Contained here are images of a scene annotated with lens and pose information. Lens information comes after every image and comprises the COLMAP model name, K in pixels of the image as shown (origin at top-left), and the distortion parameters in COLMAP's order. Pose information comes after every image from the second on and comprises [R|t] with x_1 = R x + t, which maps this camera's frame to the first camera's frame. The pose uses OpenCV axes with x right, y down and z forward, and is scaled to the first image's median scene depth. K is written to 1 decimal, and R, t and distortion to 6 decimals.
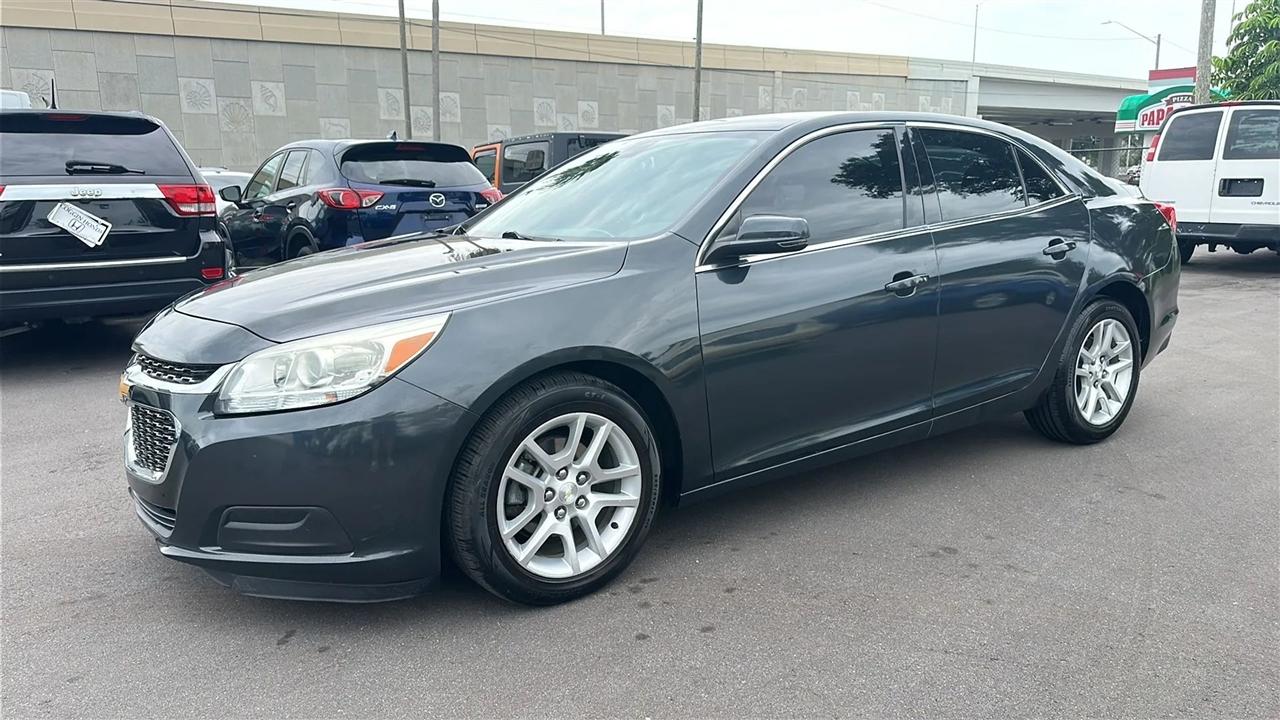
lens RADIAL K [[926.6, 0, 643.9], [0, 926.6, 363.8], [0, 0, 1]] dist [0.112195, -0.164249]
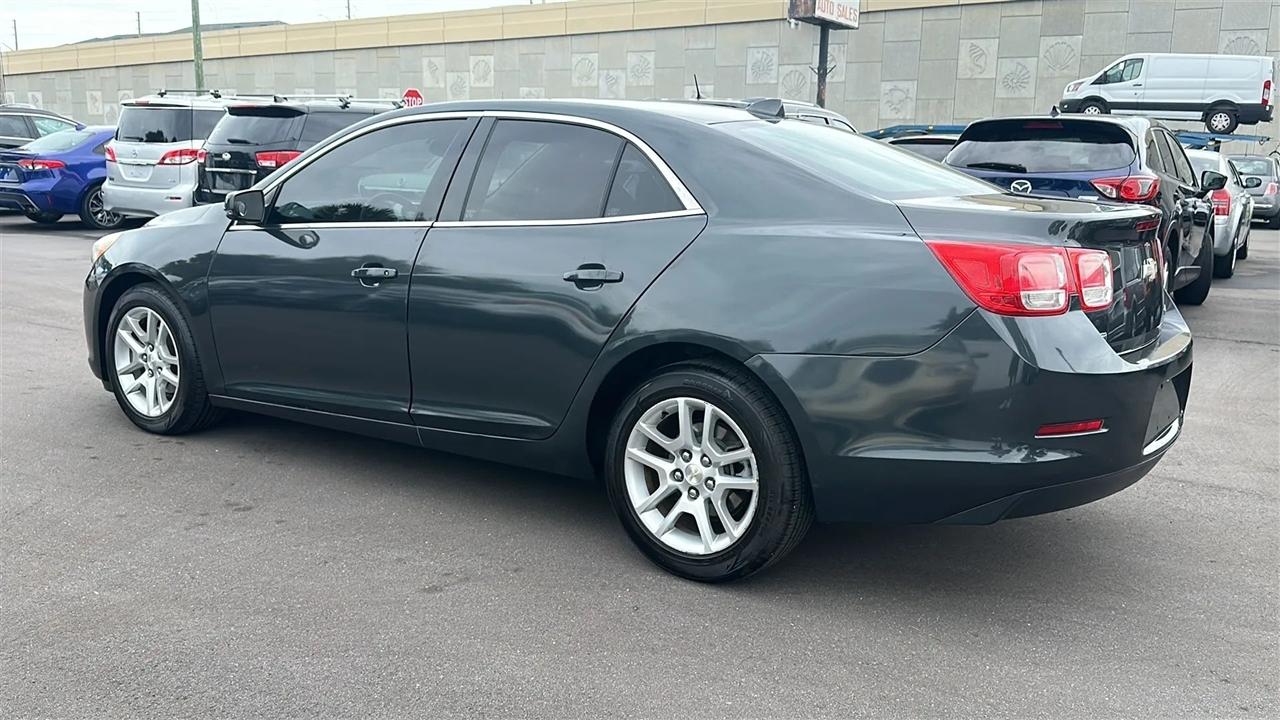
lens RADIAL K [[1124.4, 0, 640.0], [0, 1124.4, 360.0], [0, 0, 1]] dist [0.147560, -0.273234]
pose [[0.337680, 0.192168, -0.921436, 0.884129], [-0.206354, 0.970237, 0.126722, -0.122340], [0.918363, 0.147350, 0.367285, 0.486145]]
